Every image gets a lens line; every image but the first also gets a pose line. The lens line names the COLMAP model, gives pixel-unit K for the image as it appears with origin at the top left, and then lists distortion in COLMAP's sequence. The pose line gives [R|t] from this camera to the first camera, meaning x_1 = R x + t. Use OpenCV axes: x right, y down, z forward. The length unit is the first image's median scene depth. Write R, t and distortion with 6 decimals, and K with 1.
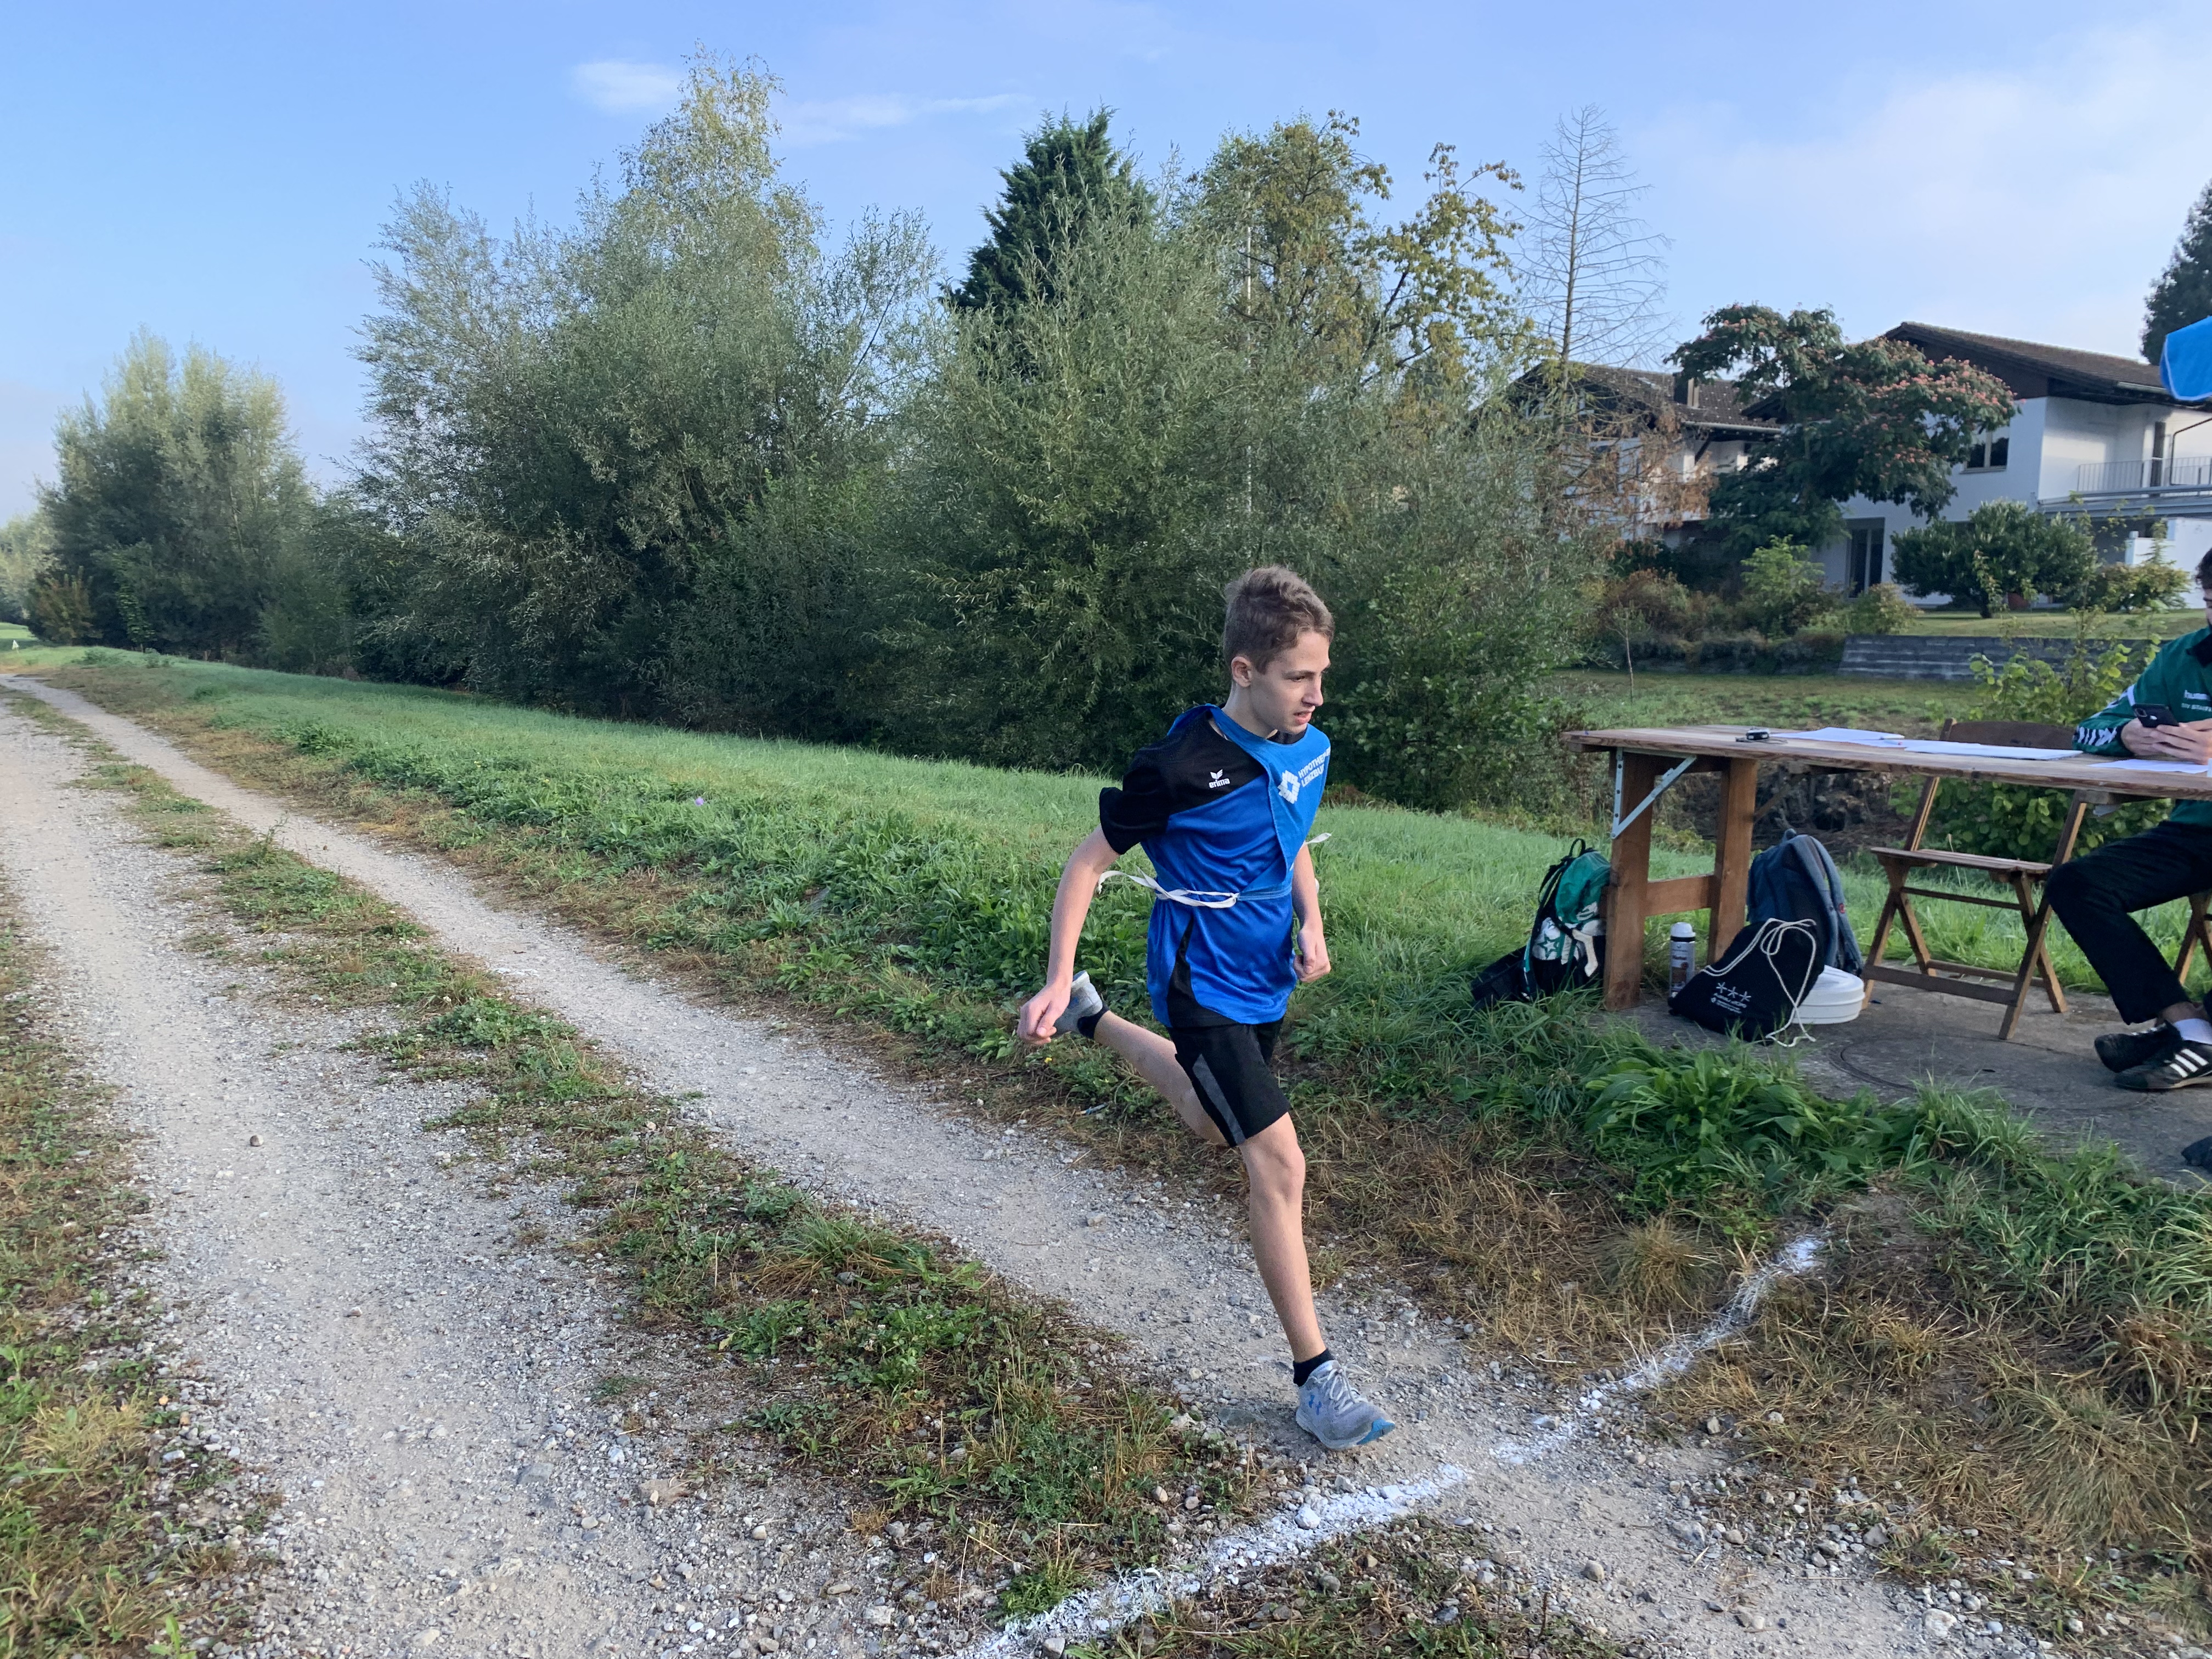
lens RADIAL K [[1699.1, 0, 1113.2], [0, 1699.1, 826.5], [0, 0, 1]] dist [0.007275, 0.001920]
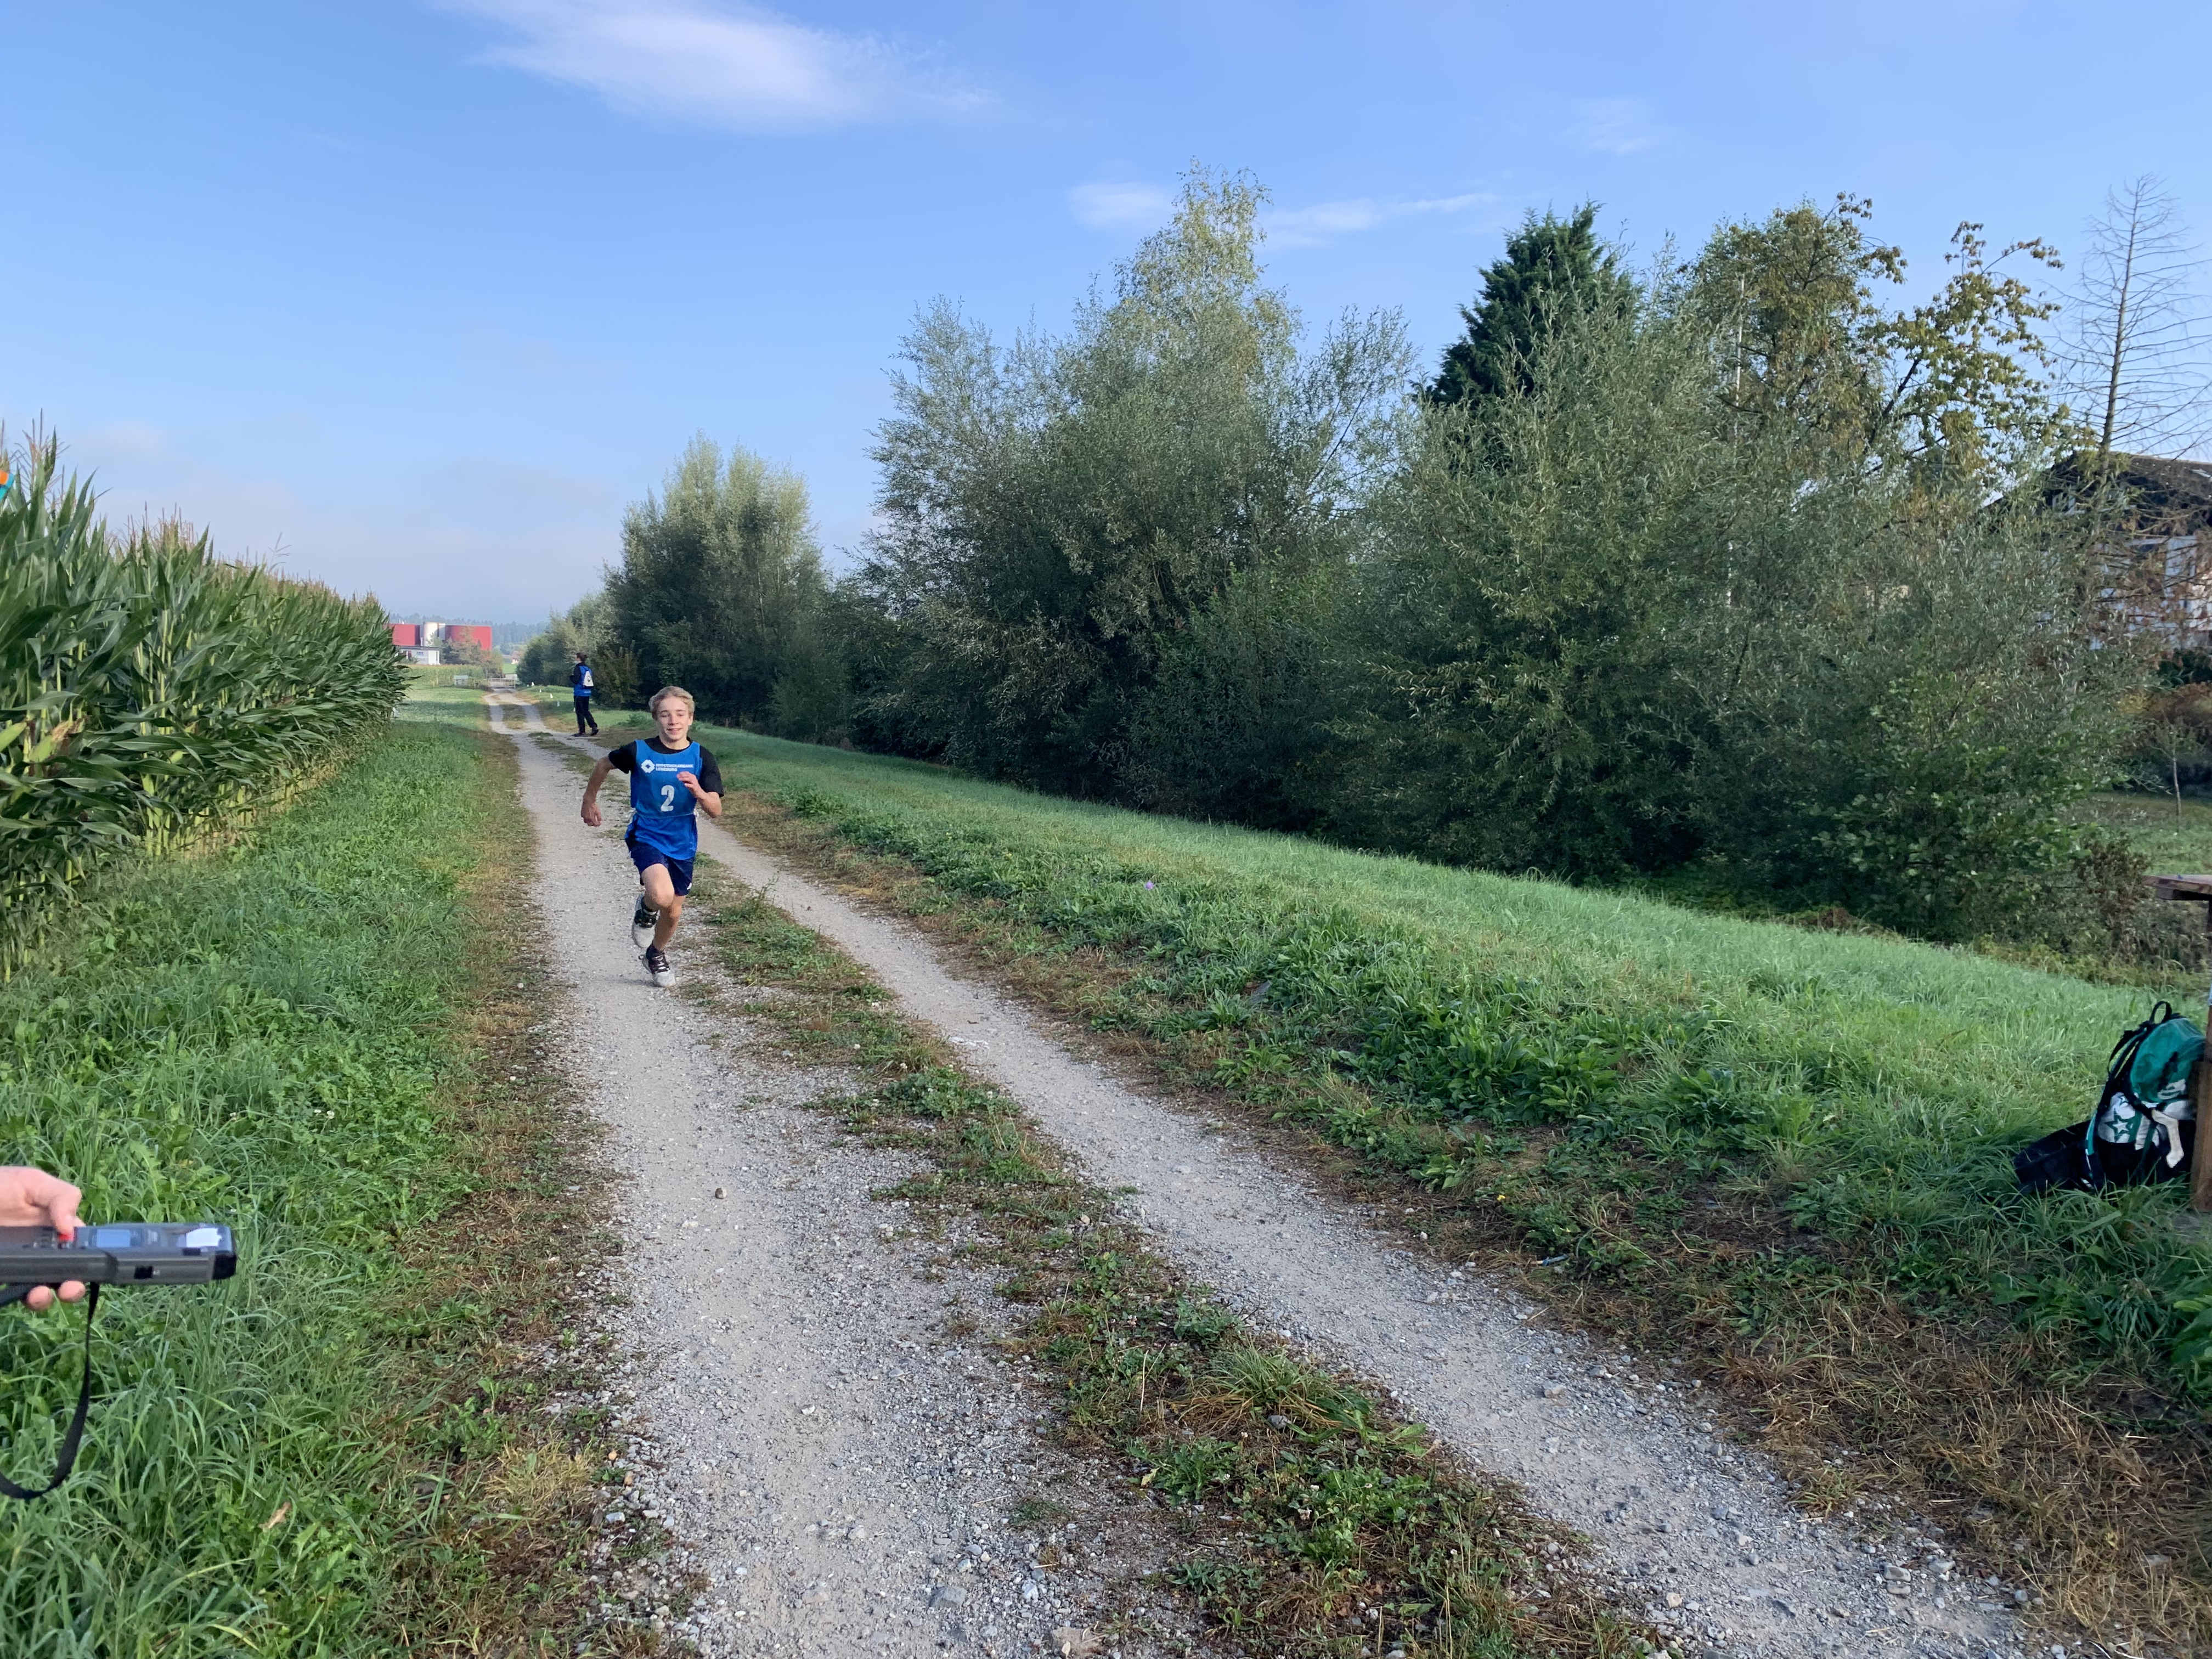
lens RADIAL K [[1687.6, 0, 1113.8], [0, 1687.6, 821.8], [0, 0, 1]] dist [0.005444, 0.004946]
pose [[0.964927, 0.050238, -0.257668, -0.016770], [-0.064247, 0.996862, -0.046234, -0.009659], [0.254536, 0.061167, 0.965127, 0.050369]]
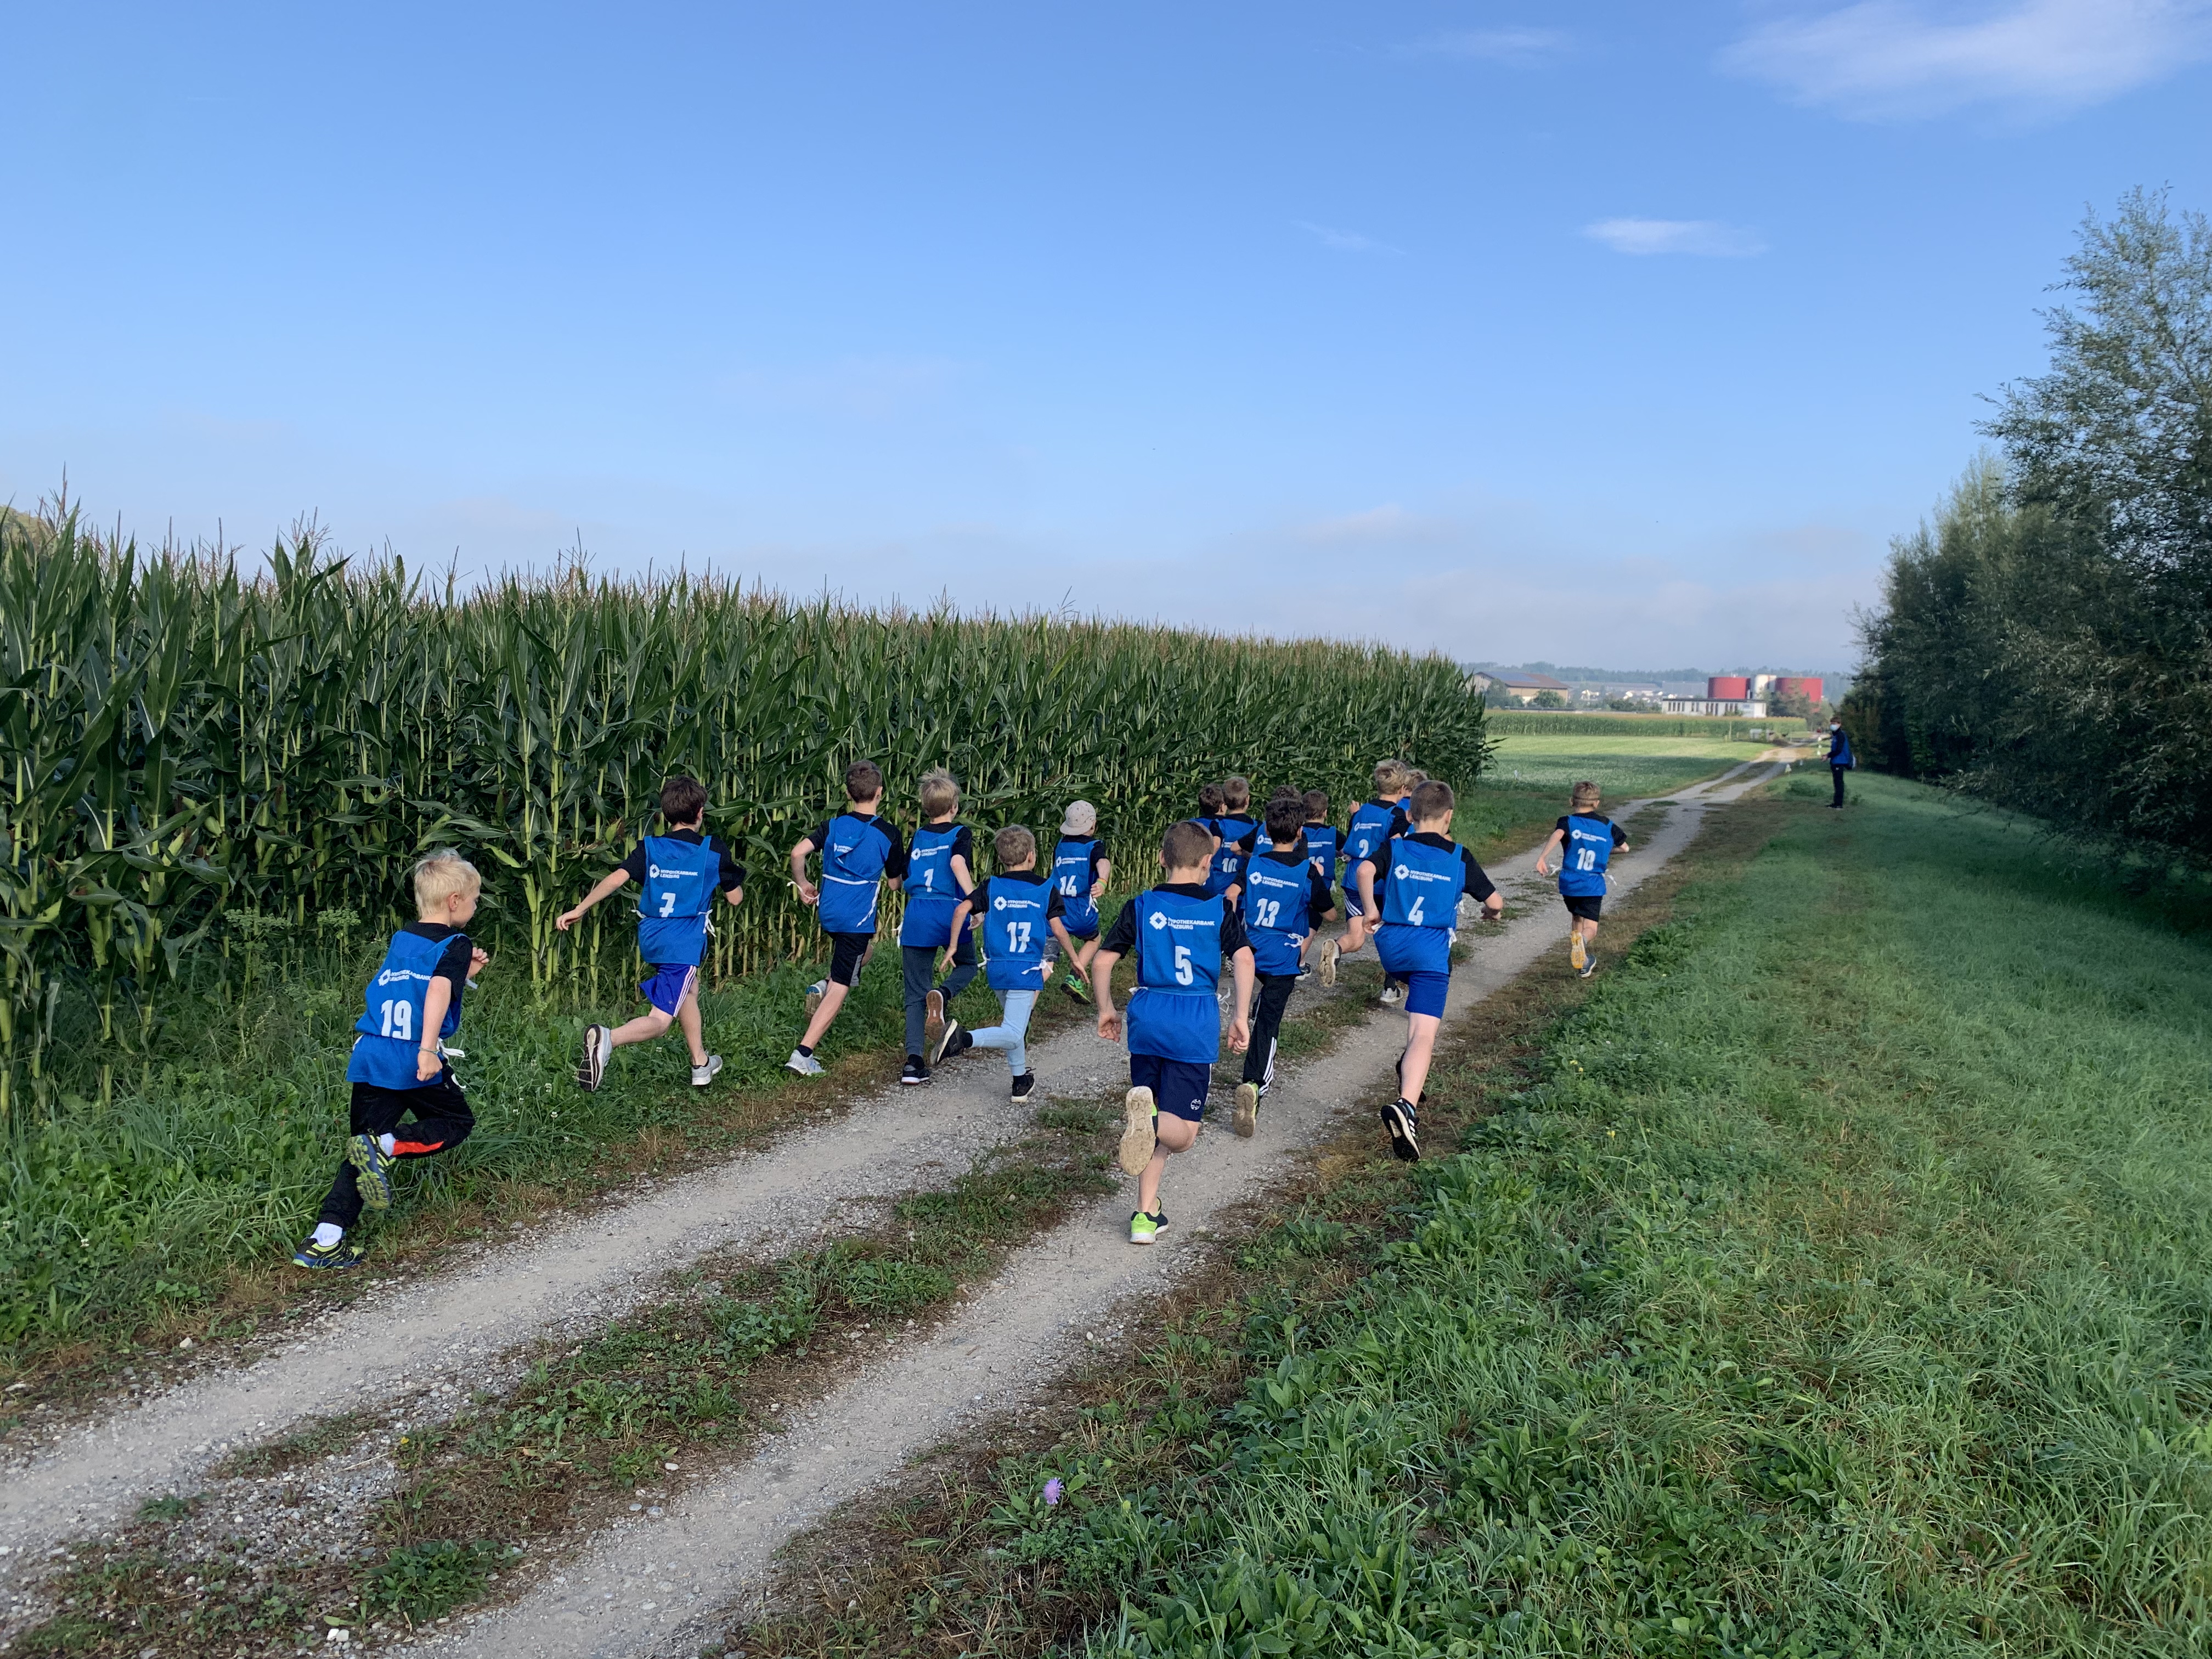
lens RADIAL K [[1657.8, 0, 1141.0], [0, 1657.8, 858.1], [0, 0, 1]] dist [0.000916, -0.005913]
pose [[0.522427, 0.085947, -0.848342, 0.066008], [-0.126765, 0.991680, 0.022404, -0.369865], [0.843209, 0.095836, 0.528975, 2.089831]]
